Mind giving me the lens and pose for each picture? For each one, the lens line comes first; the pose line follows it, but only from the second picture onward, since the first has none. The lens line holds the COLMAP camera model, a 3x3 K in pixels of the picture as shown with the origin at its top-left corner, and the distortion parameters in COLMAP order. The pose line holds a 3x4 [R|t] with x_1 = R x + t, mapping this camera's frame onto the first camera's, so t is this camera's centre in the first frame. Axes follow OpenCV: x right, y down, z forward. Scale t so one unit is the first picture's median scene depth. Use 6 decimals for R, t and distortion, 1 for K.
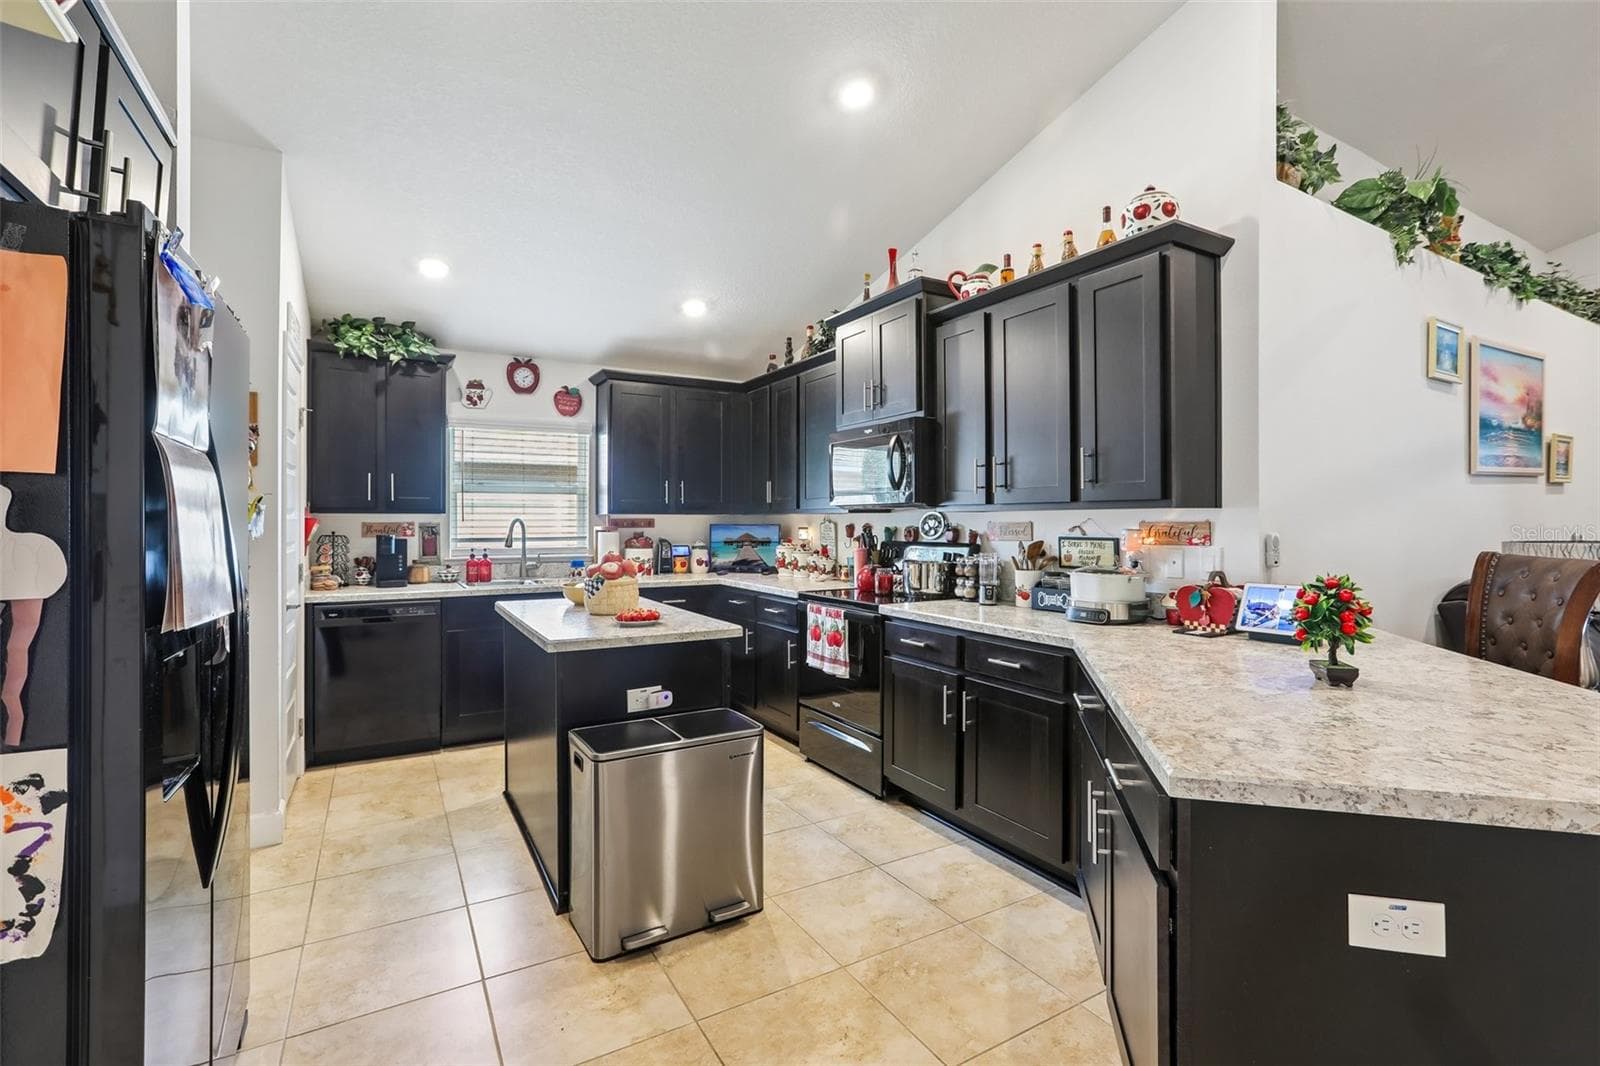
lens RADIAL K [[738.9, 0, 800.3], [0, 738.9, 517.3], [0, 0, 1]] dist [-0.028341, 0.014953]
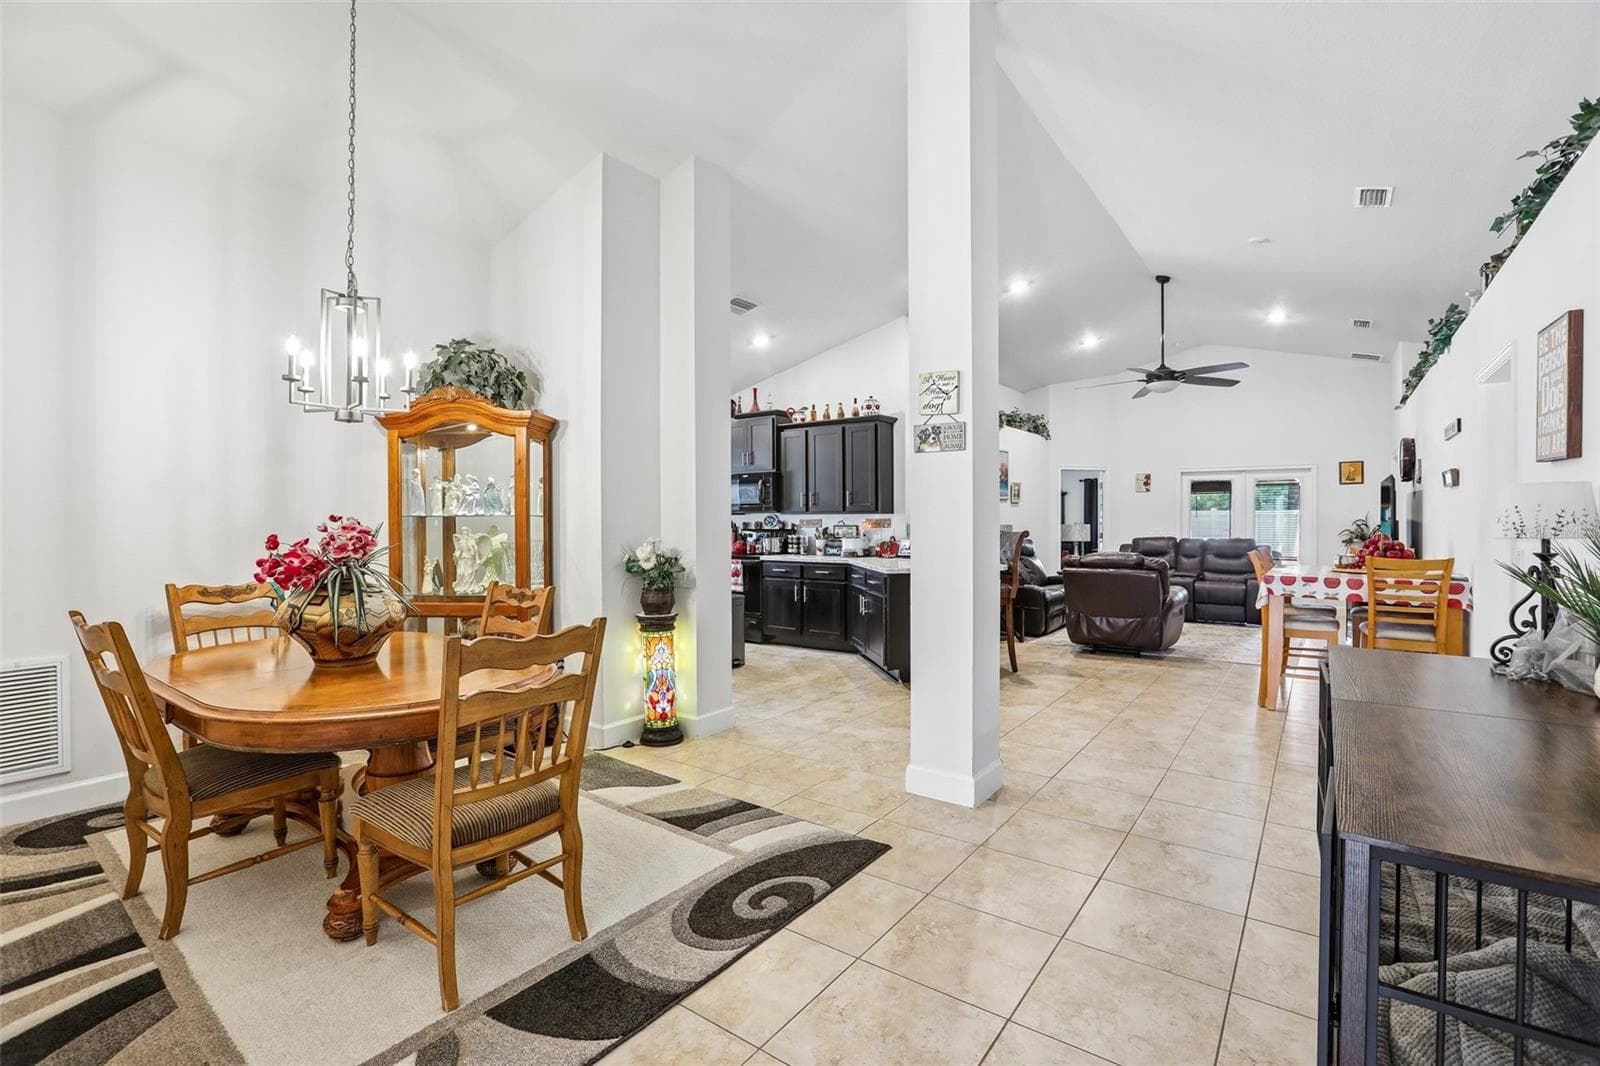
lens RADIAL K [[738.9, 0, 808.0], [0, 738.9, 522.8], [0, 0, 1]] dist [-0.028341, 0.014953]
pose [[0.914736, -0.004118, 0.404031, -0.617269], [0.000473, 0.999958, 0.009121, -0.003368], [-0.404052, -0.008152, 0.914700, -1.034154]]
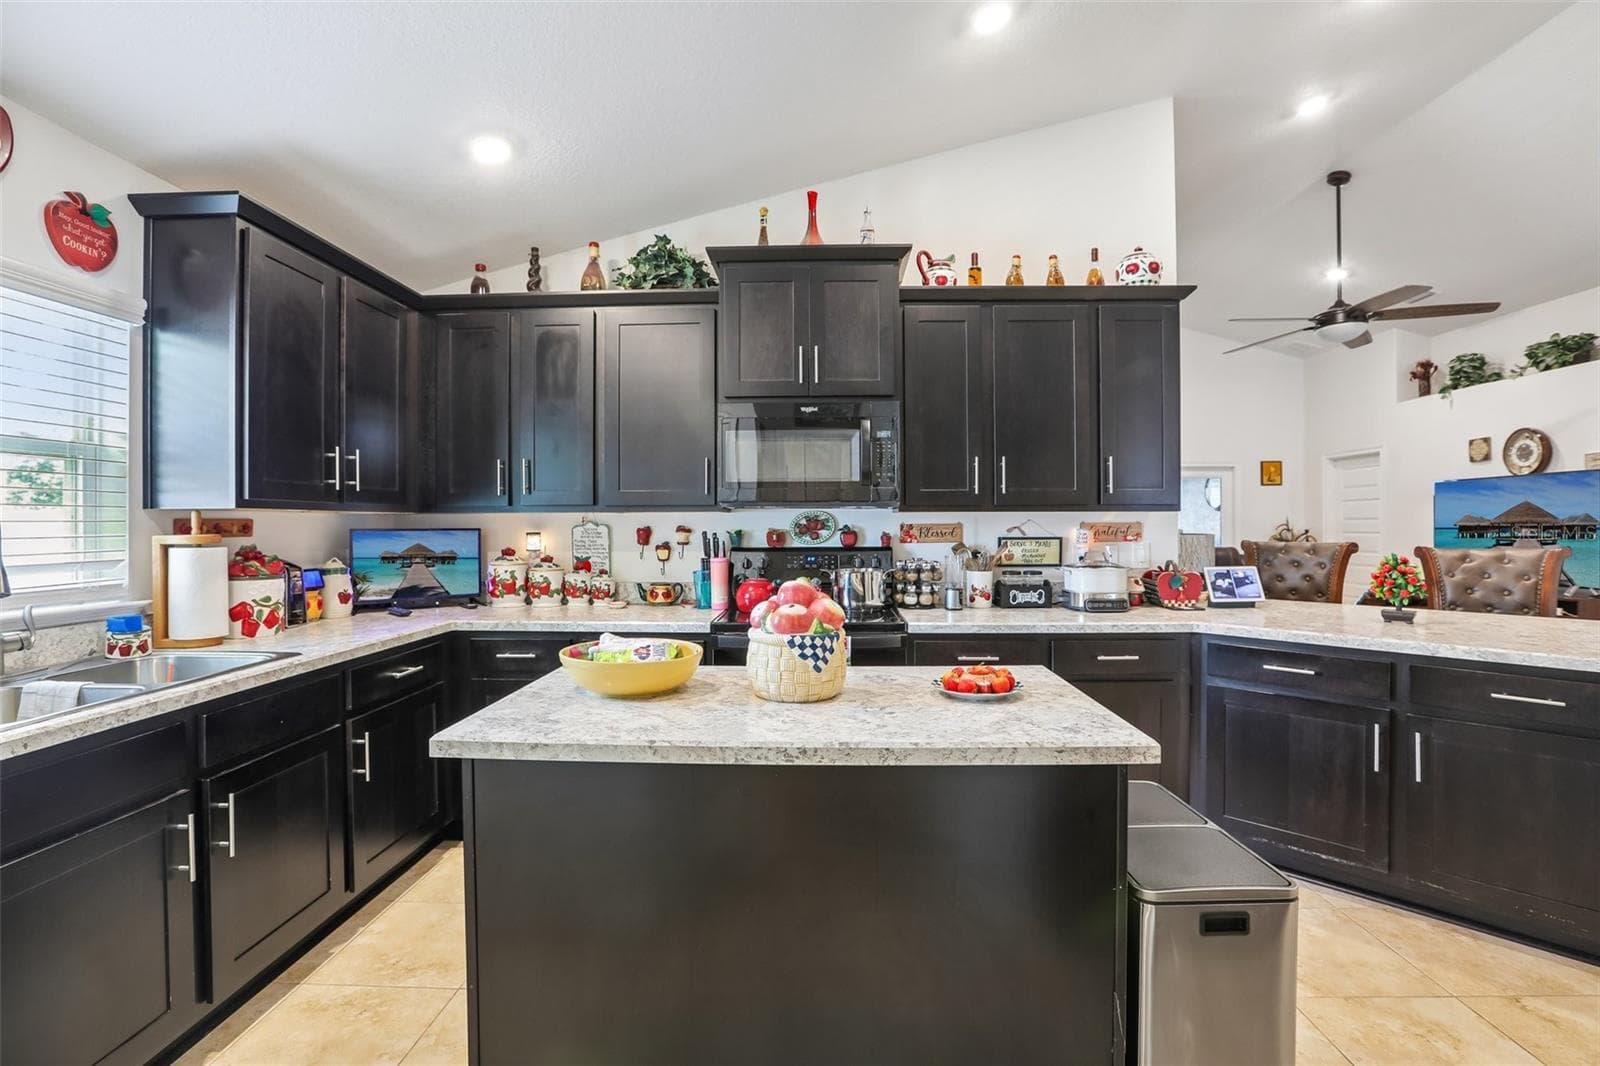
lens RADIAL K [[738.9, 0, 786.6], [0, 738.9, 531.5], [0, 0, 1]] dist [-0.028341, 0.014953]
pose [[0.526429, -0.009437, 0.850167, -0.628391], [-0.002563, 0.999916, 0.012686, 0.004610], [-0.850215, -0.008857, 0.526361, 0.618604]]
